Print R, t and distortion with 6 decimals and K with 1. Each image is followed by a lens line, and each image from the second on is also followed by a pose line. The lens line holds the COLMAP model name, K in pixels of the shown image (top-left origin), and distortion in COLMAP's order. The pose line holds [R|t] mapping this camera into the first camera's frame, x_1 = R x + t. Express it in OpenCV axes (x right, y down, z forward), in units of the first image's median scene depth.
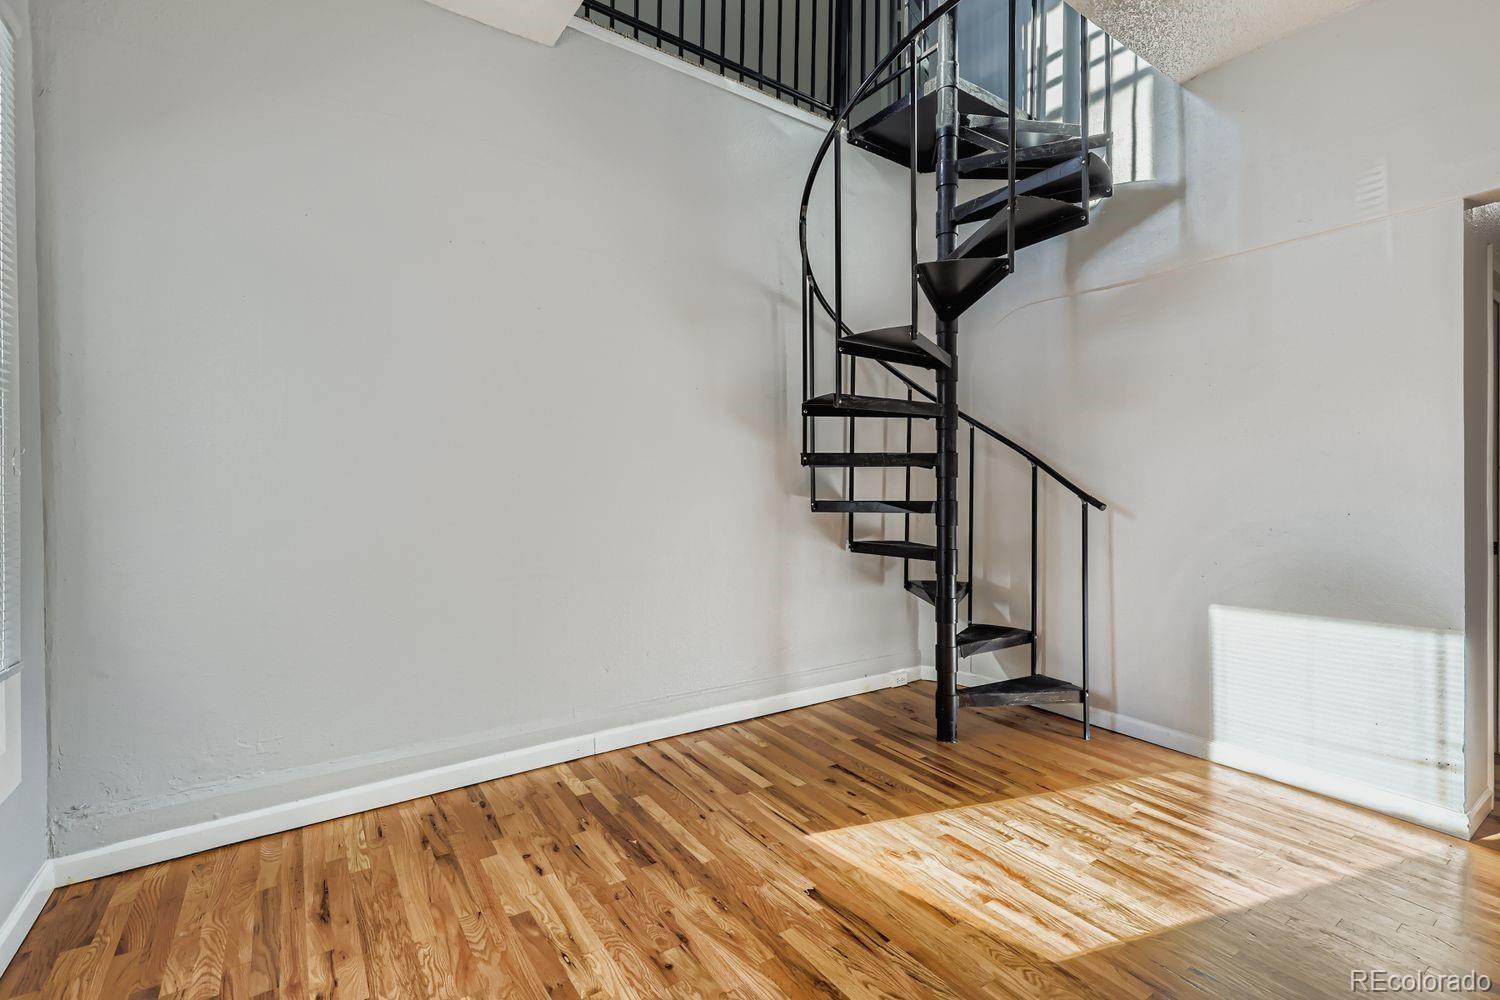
lens RADIAL K [[685.3, 0, 747.9], [0, 685.3, 506.9], [0, 0, 1]] dist [0.007769, -0.000572]
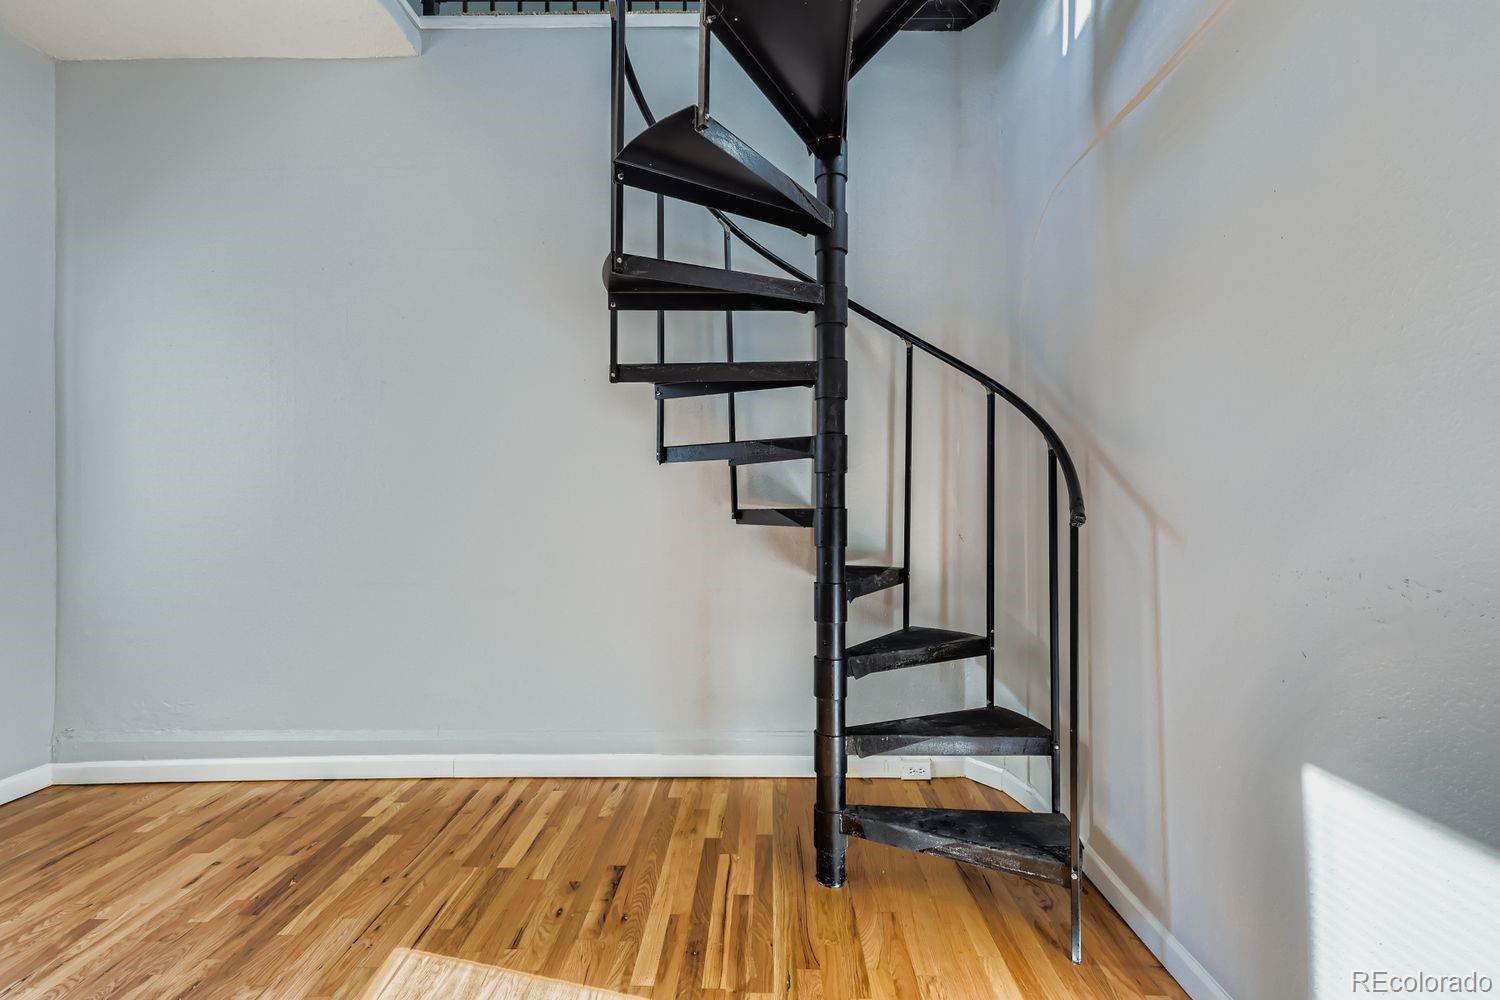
lens RADIAL K [[685.3, 0, 746.2], [0, 685.3, 498.4], [0, 0, 1]] dist [0.007769, -0.000572]
pose [[0.811147, -0.010258, -0.584752, 0.736842], [-0.006069, 0.999645, -0.025955, 0.000841], [0.584810, 0.024602, 0.810797, 0.519240]]
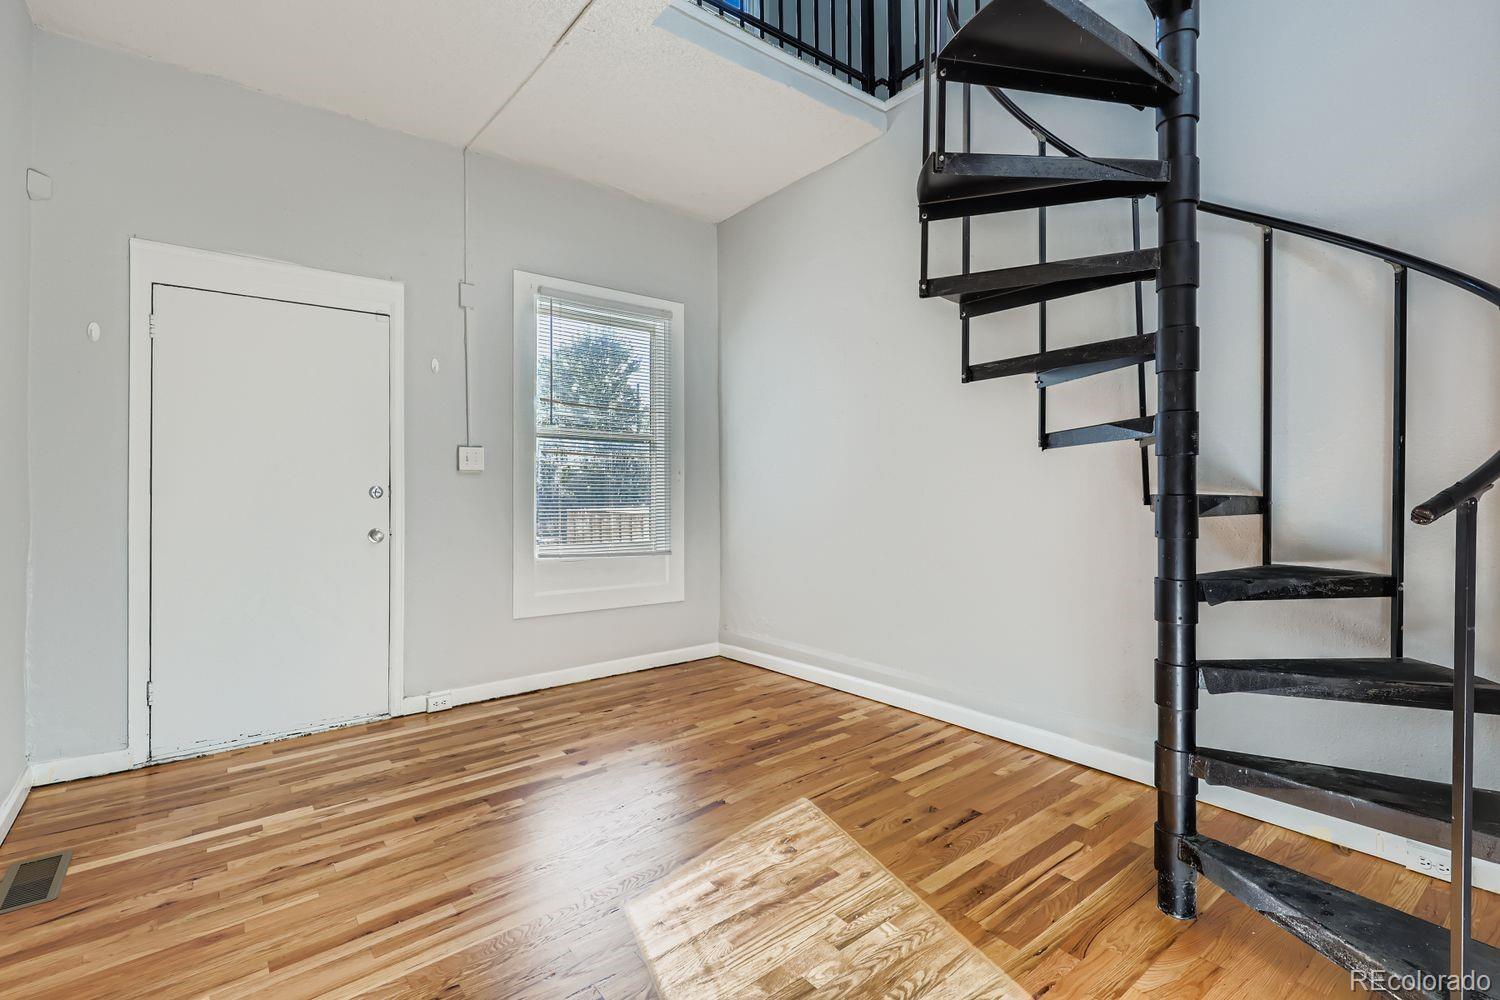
lens RADIAL K [[685.3, 0, 754.5], [0, 685.3, 486.5], [0, 0, 1]] dist [0.007769, -0.000572]
pose [[0.066107, -0.005053, -0.997800, 1.028962], [-0.014529, 0.999876, -0.006026, -0.007423], [0.997707, 0.014895, 0.066025, 0.737748]]
